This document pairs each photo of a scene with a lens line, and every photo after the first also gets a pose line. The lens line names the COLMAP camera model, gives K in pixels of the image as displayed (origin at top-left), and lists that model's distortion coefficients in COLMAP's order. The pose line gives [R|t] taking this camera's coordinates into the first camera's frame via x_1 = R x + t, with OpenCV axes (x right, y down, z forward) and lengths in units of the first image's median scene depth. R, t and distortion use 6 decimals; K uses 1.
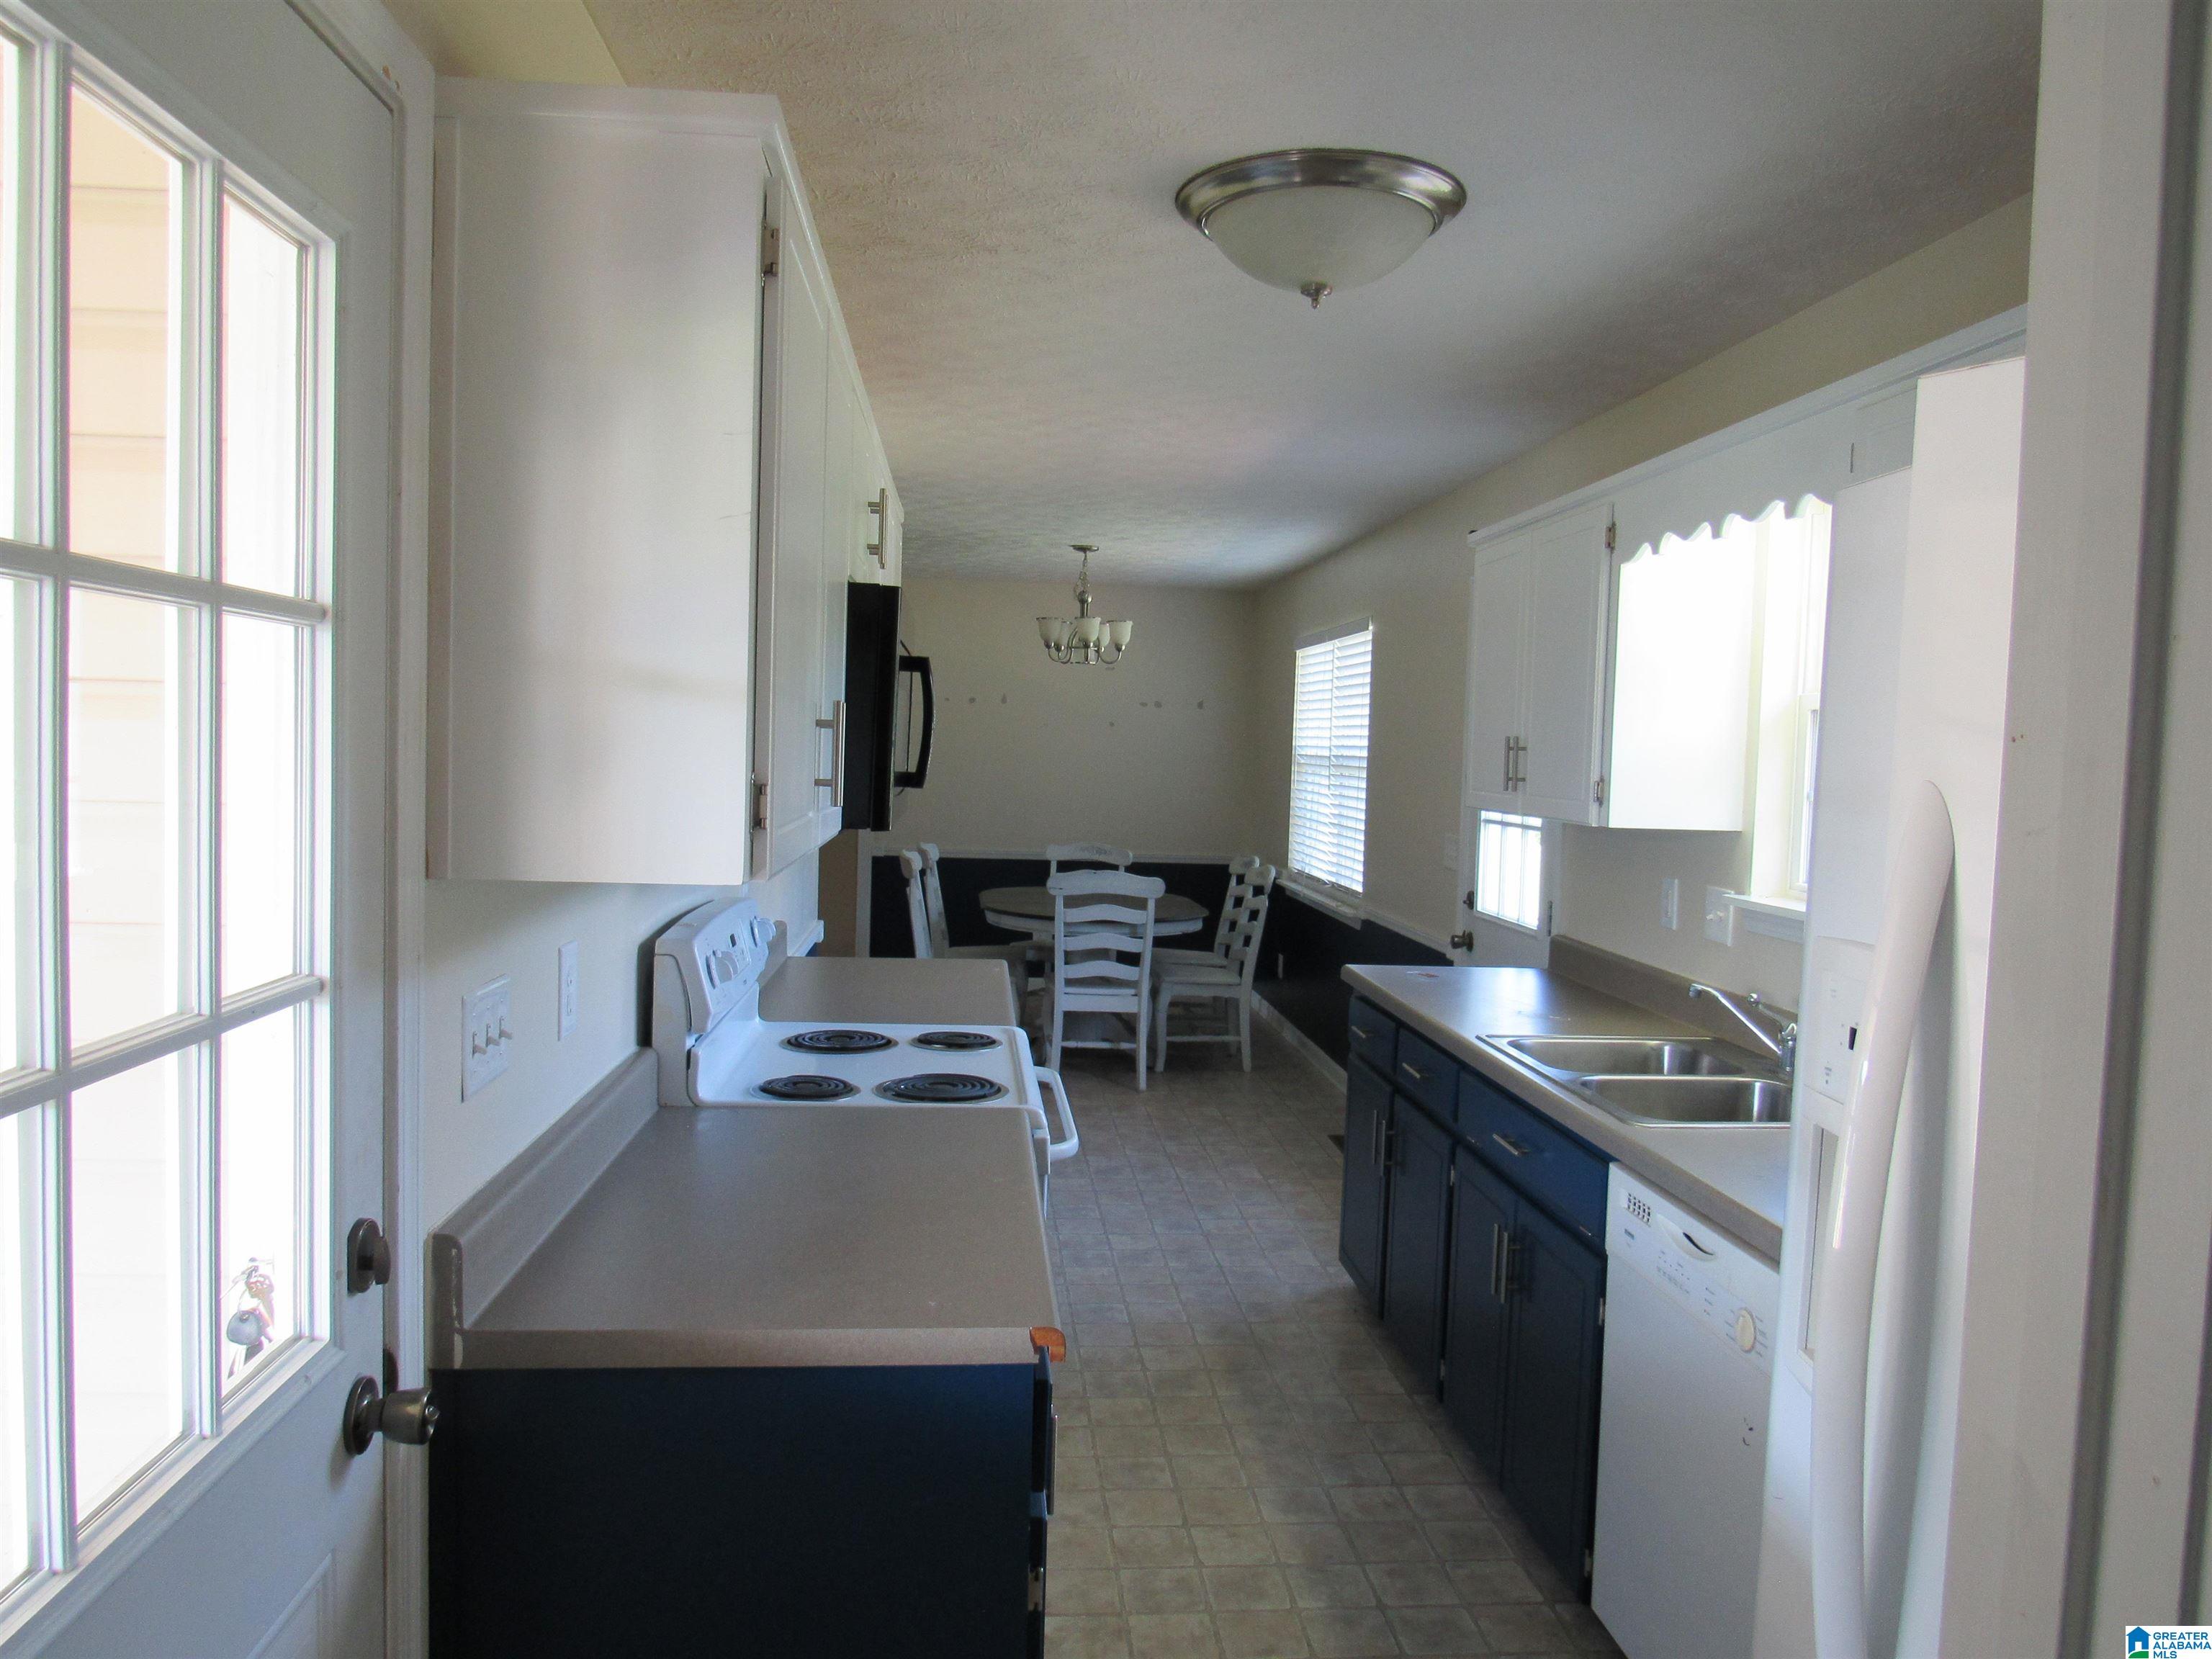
lens RADIAL K [[1584.9, 0, 1117.1], [0, 1584.9, 821.1], [0, 0, 1]] dist [-0.009706, -0.001753]
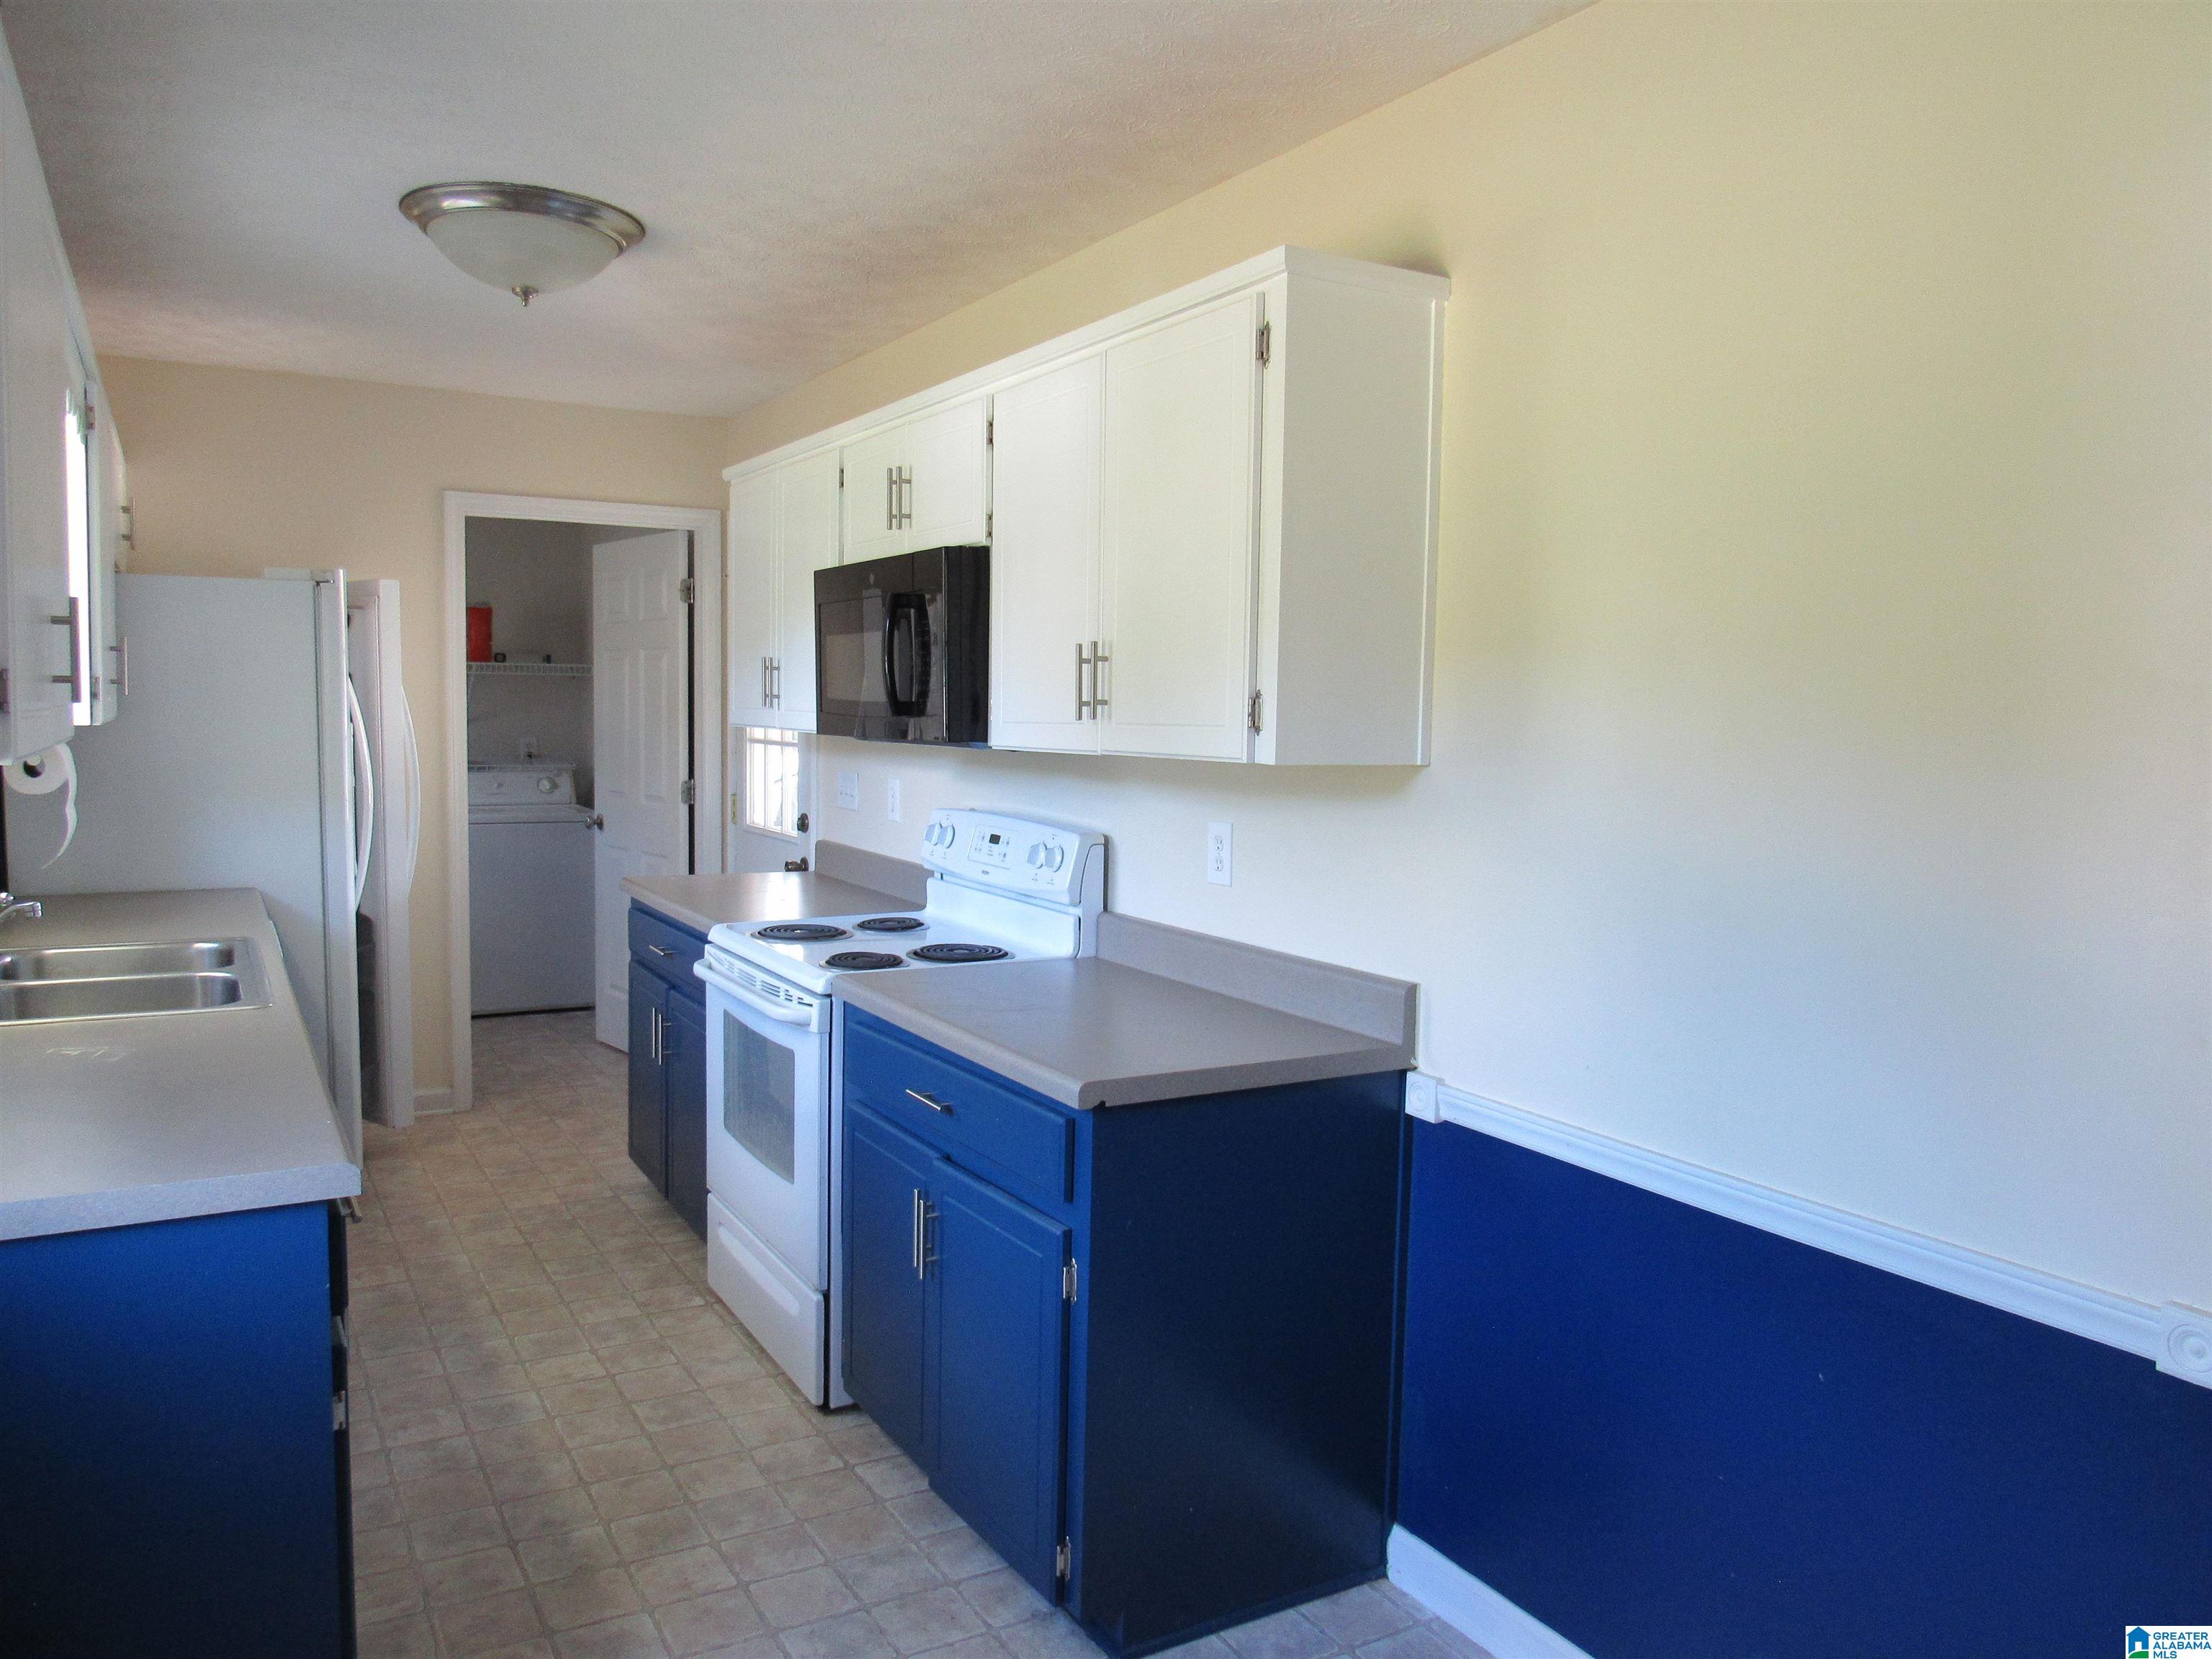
lens RADIAL K [[1569.3, 0, 1106.0], [0, 1569.3, 829.5], [0, 0, 1]] dist [-0.023502, -0.000503]
pose [[-0.904031, -0.013327, -0.427260, 0.169678], [-0.067523, 0.991418, 0.111945, -0.062390], [0.422101, 0.130052, -0.897172, 1.745503]]
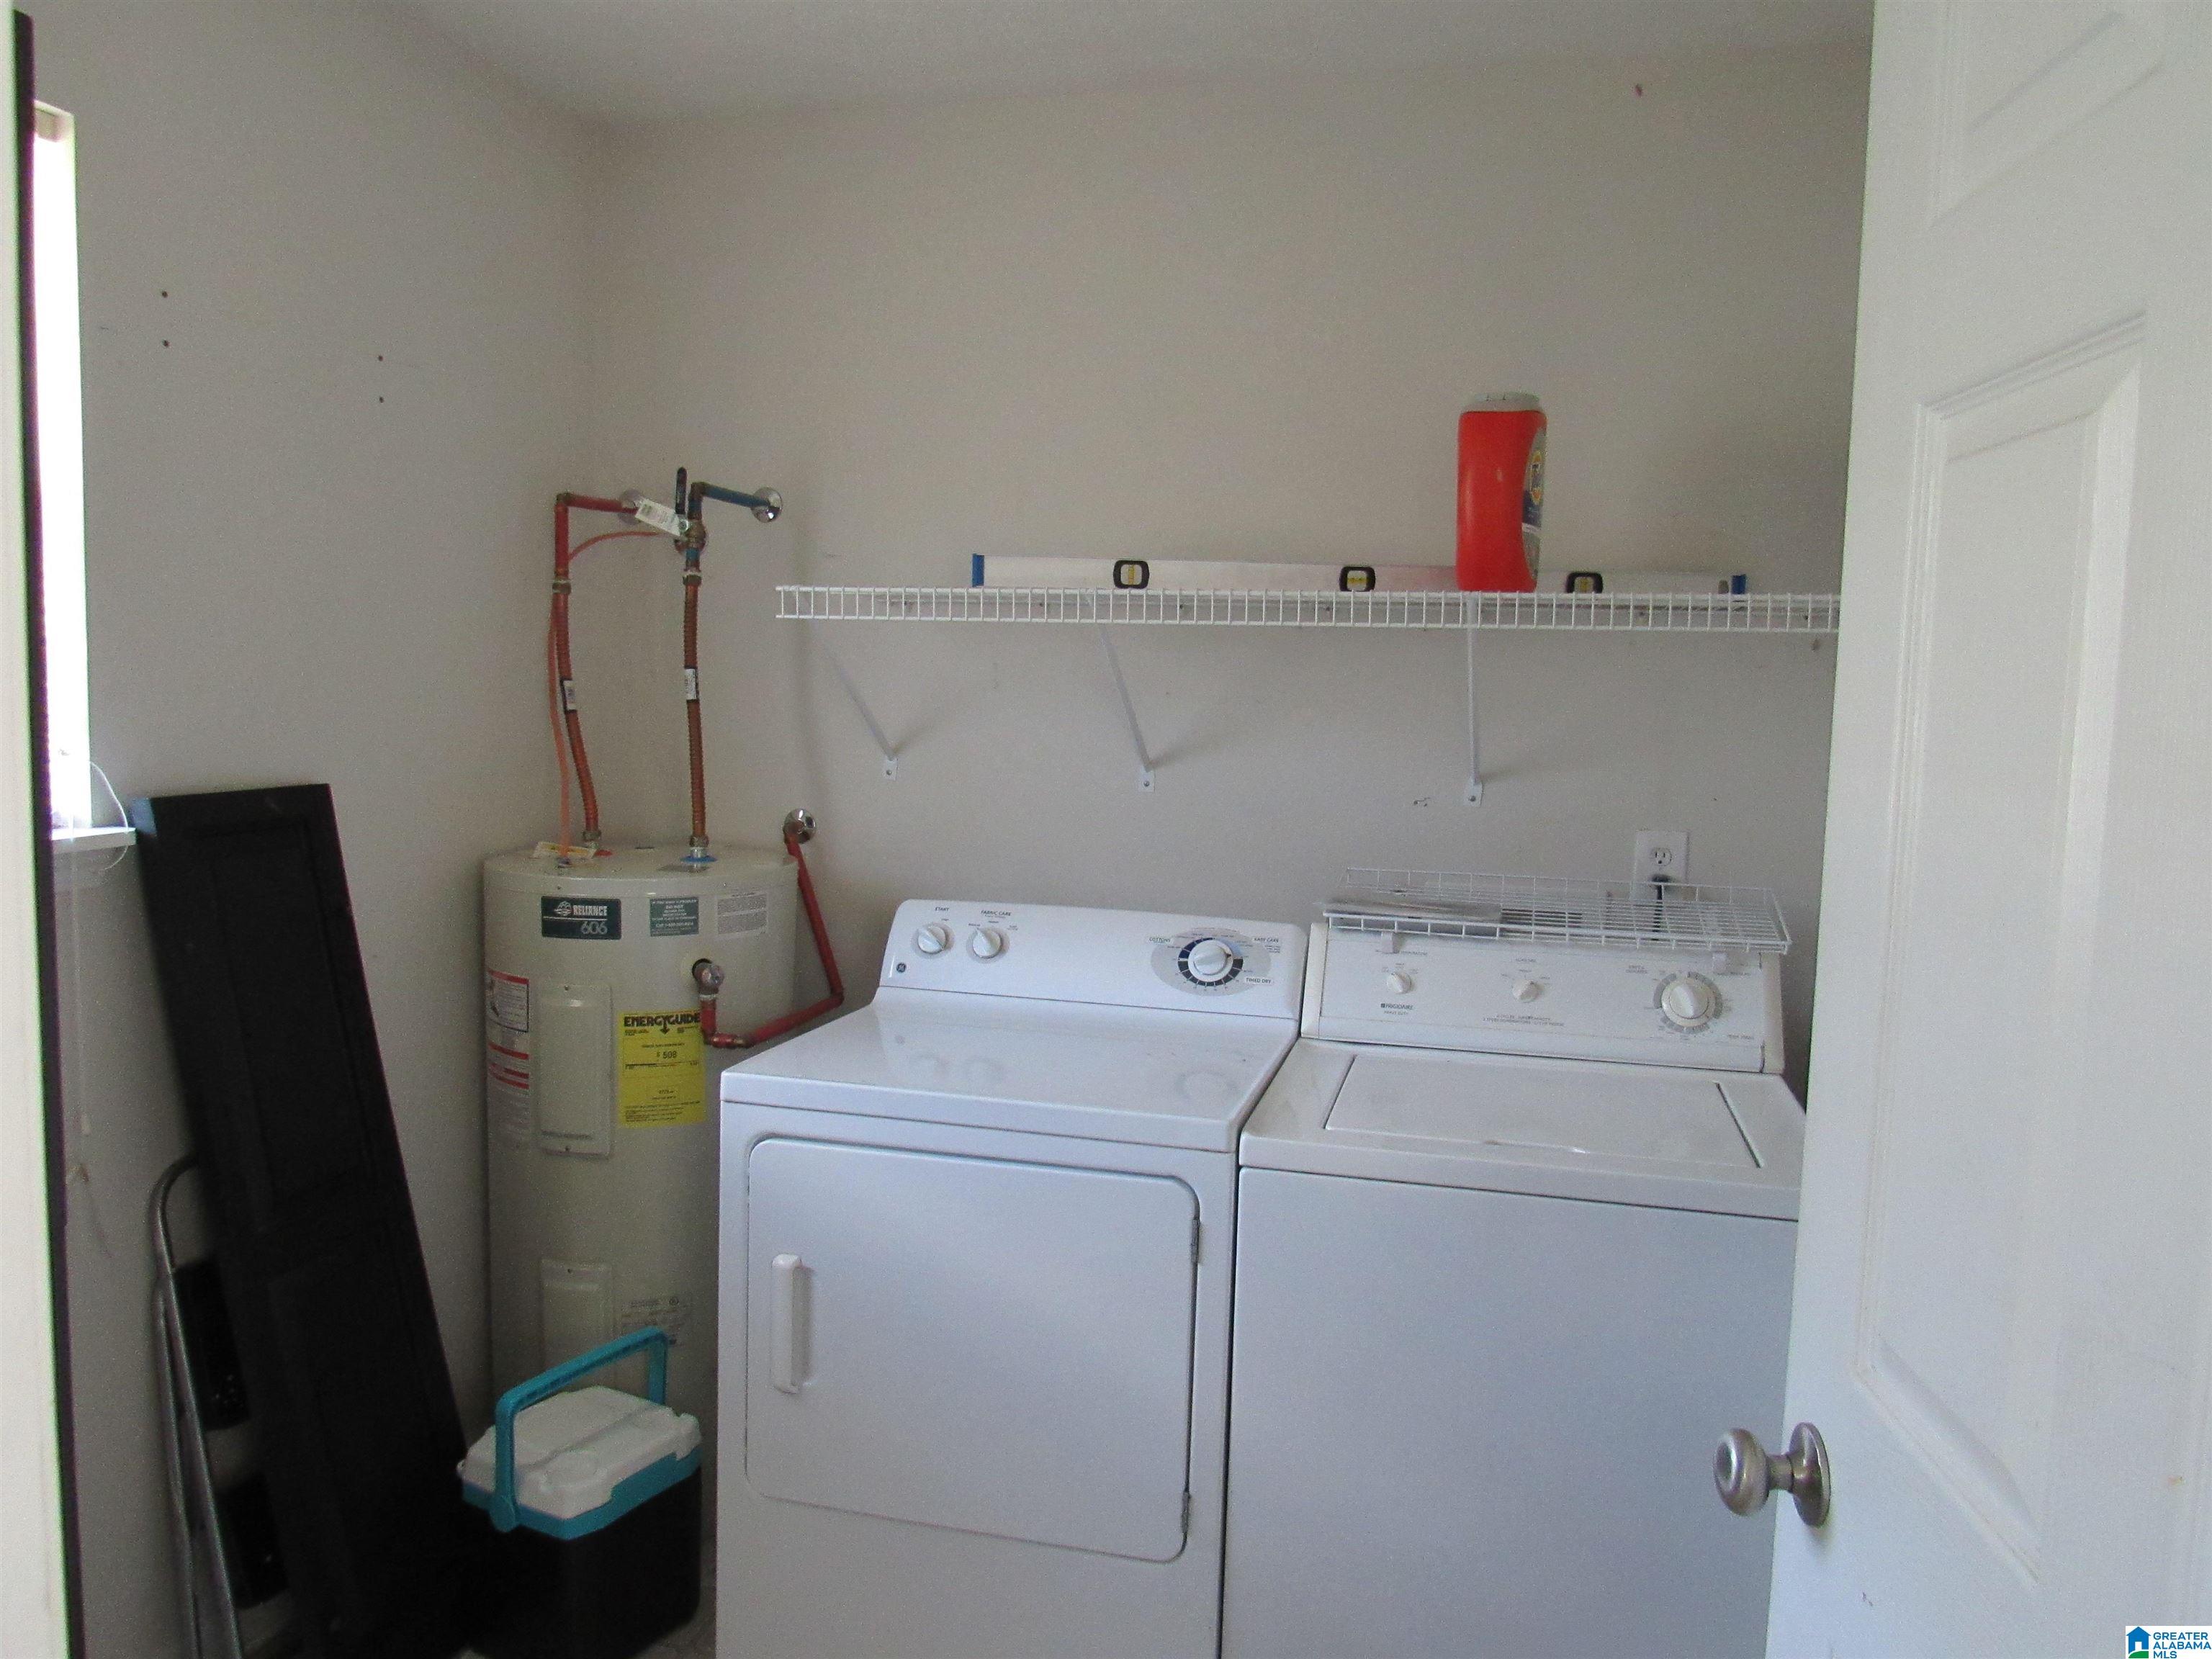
lens RADIAL K [[1569.3, 0, 1106.0], [0, 1569.3, 829.5], [0, 0, 1]] dist [-0.023502, -0.000503]
pose [[-0.936032, -0.083371, 0.341895, -0.033667], [-0.031539, 0.987496, 0.154454, 0.005590], [-0.350498, 0.133791, -0.926958, 0.224777]]
